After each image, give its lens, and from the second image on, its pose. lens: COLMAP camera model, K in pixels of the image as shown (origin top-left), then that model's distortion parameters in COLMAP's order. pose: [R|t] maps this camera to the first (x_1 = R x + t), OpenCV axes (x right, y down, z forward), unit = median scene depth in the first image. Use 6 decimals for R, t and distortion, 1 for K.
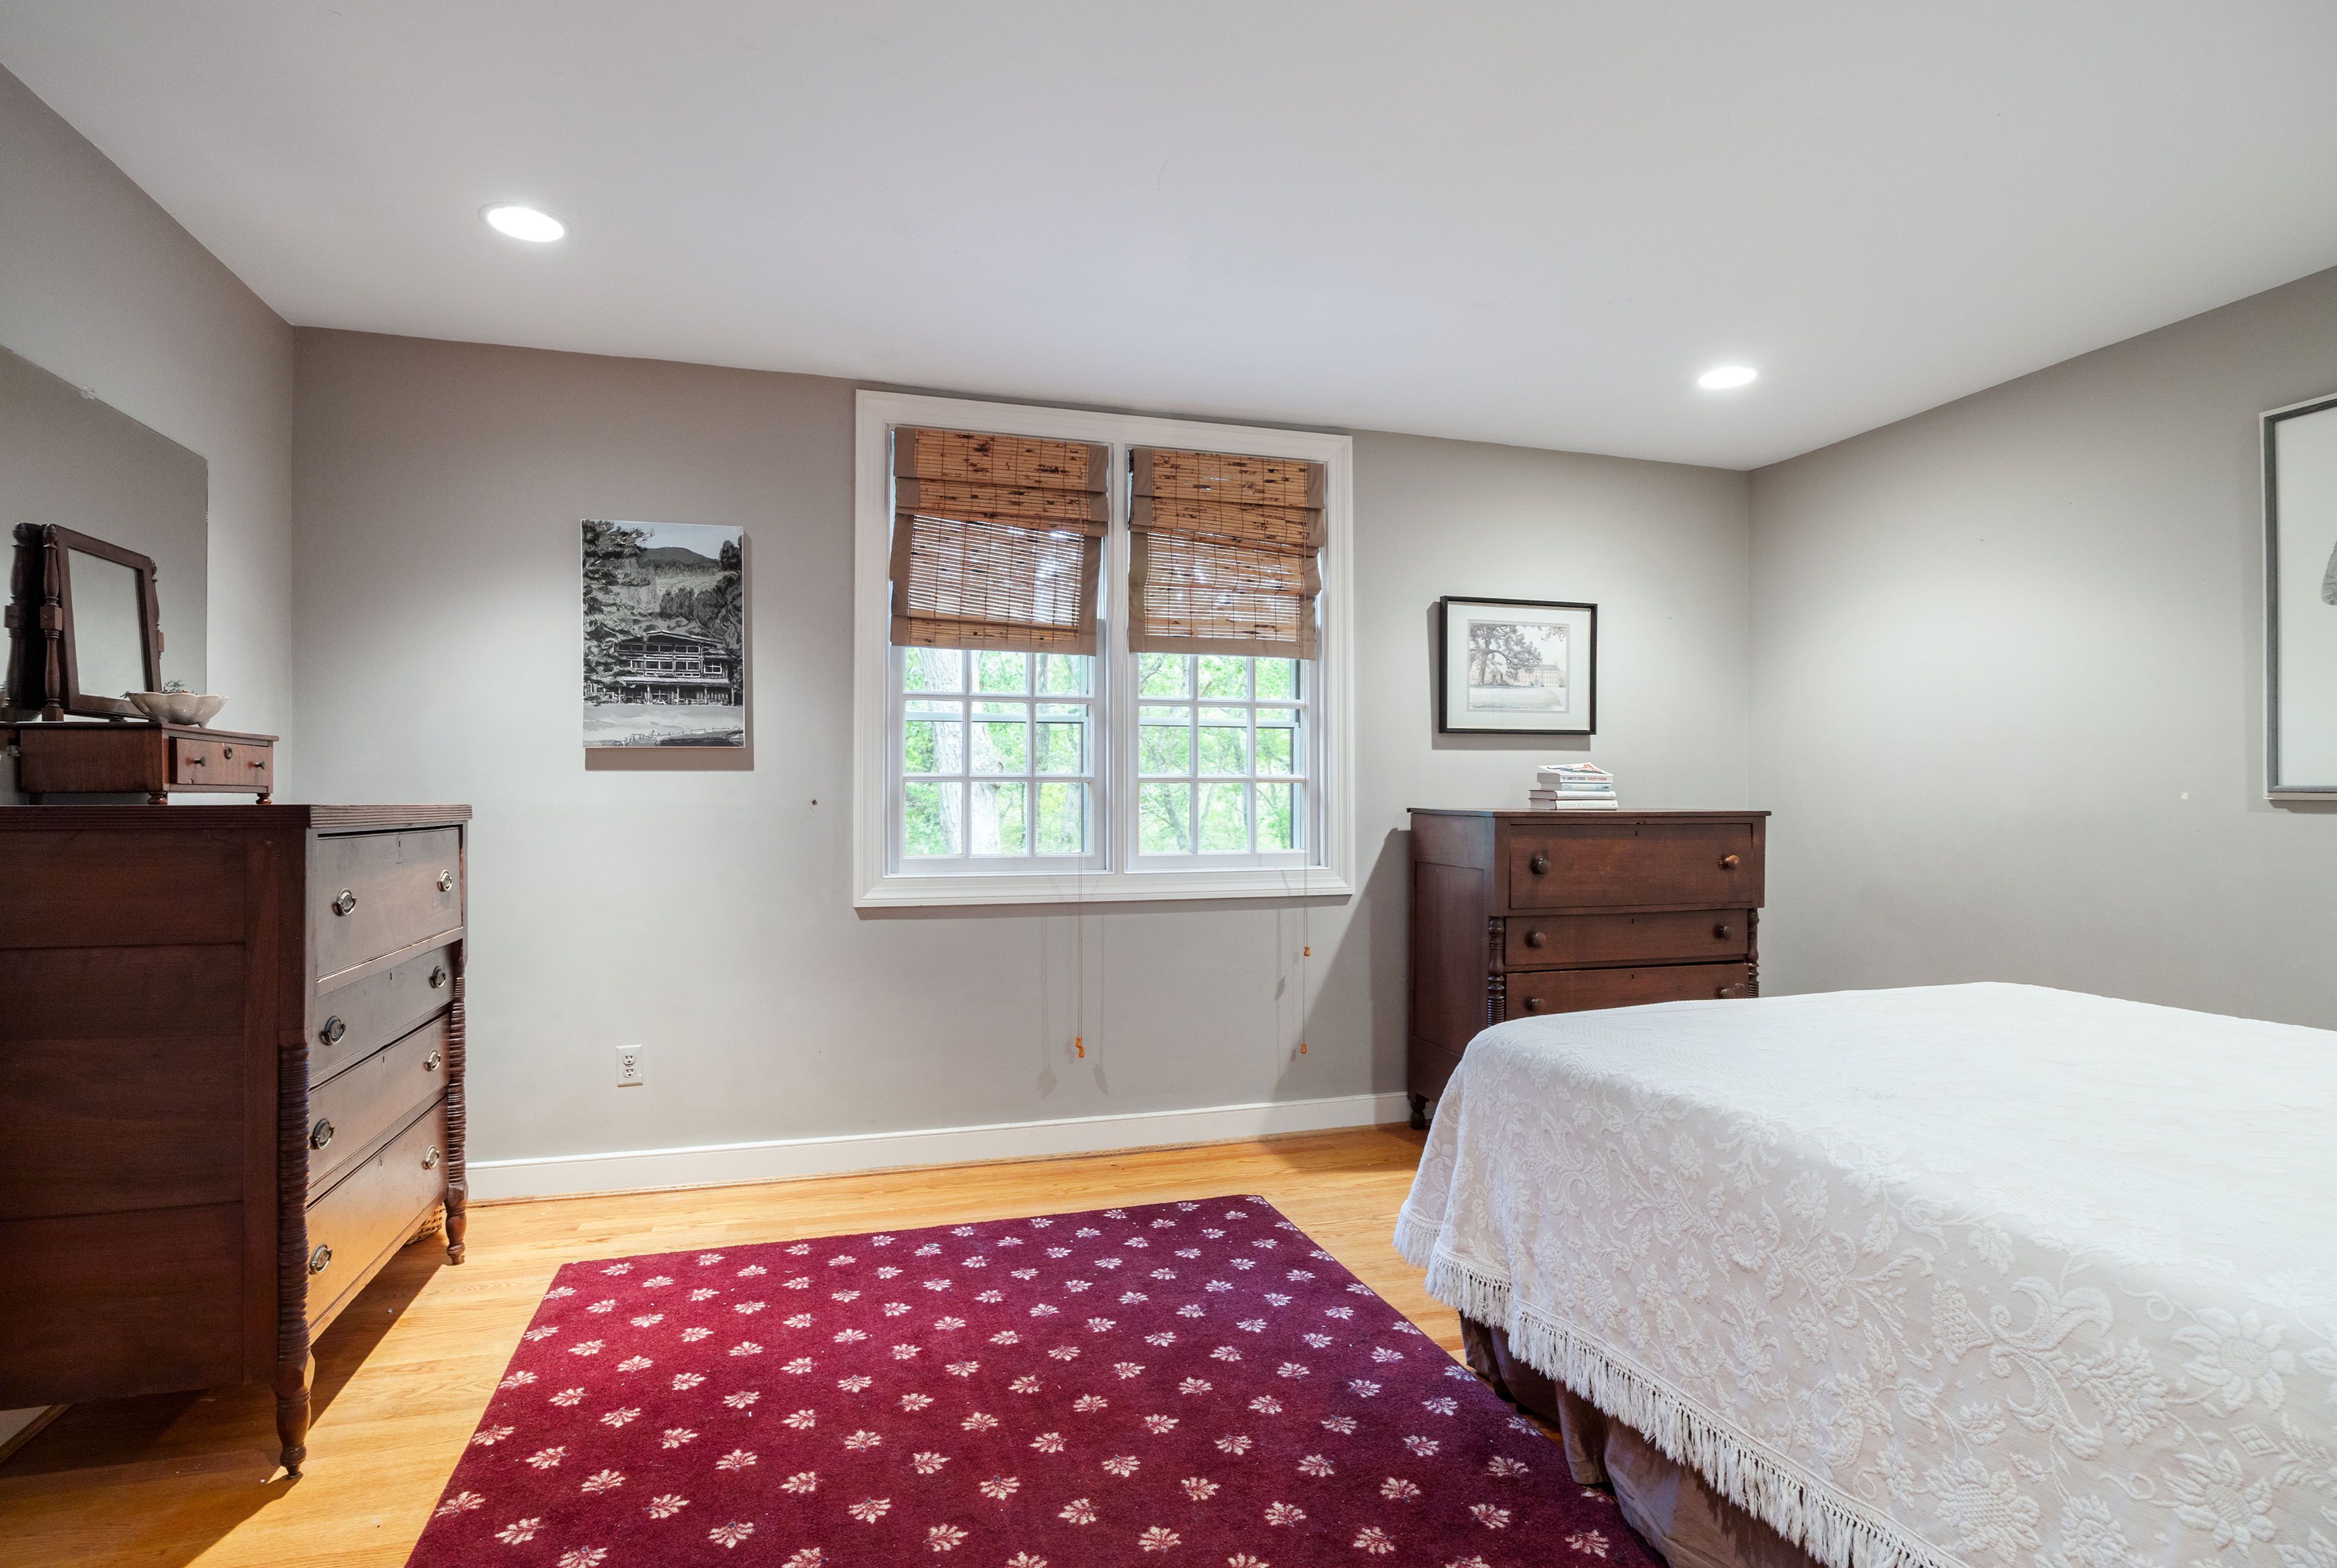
lens RADIAL K [[1177.8, 0, 1165.3], [0, 1177.8, 791.1], [0, 0, 1]] dist [0.002298, 0.000579]
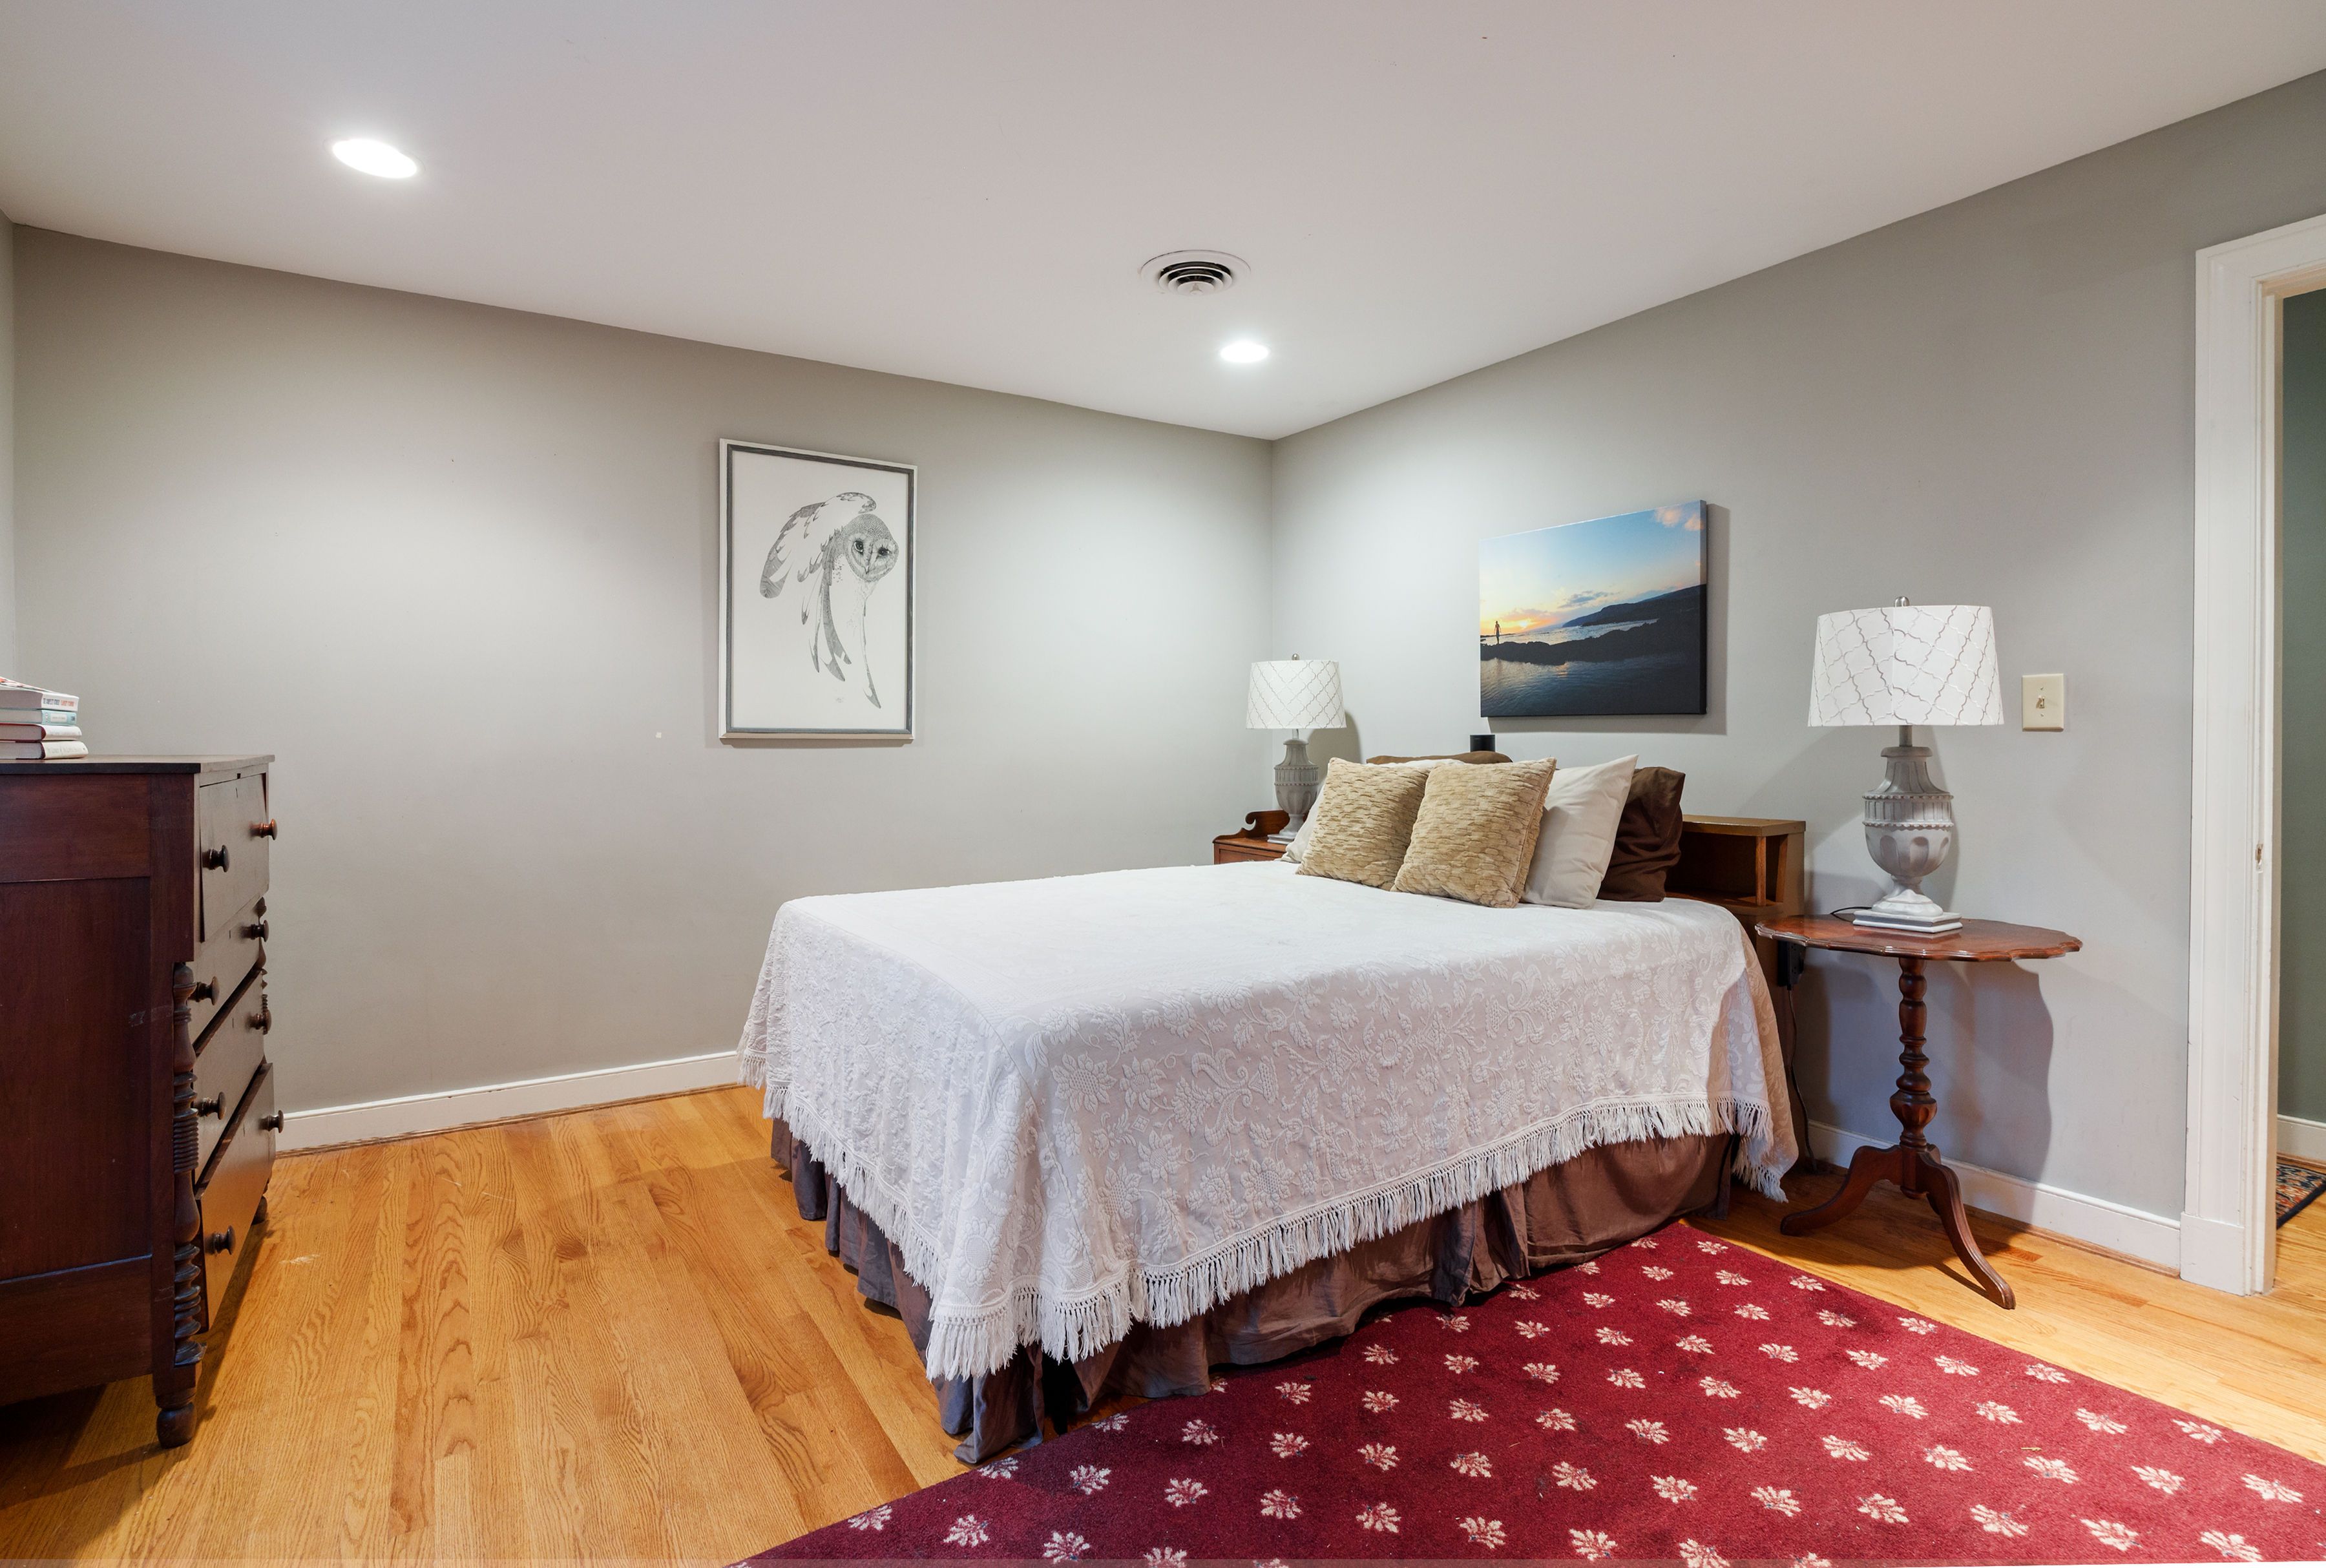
lens RADIAL K [[1111.0, 0, 1158.8], [0, 1111.0, 766.2], [0, 0, 1]] dist [-0.002015, -0.000056]
pose [[-0.275804, -0.025705, 0.960870, -0.645497], [-0.005771, 0.999669, 0.025087, 0.008457], [-0.961197, 0.001374, -0.275861, 1.484570]]
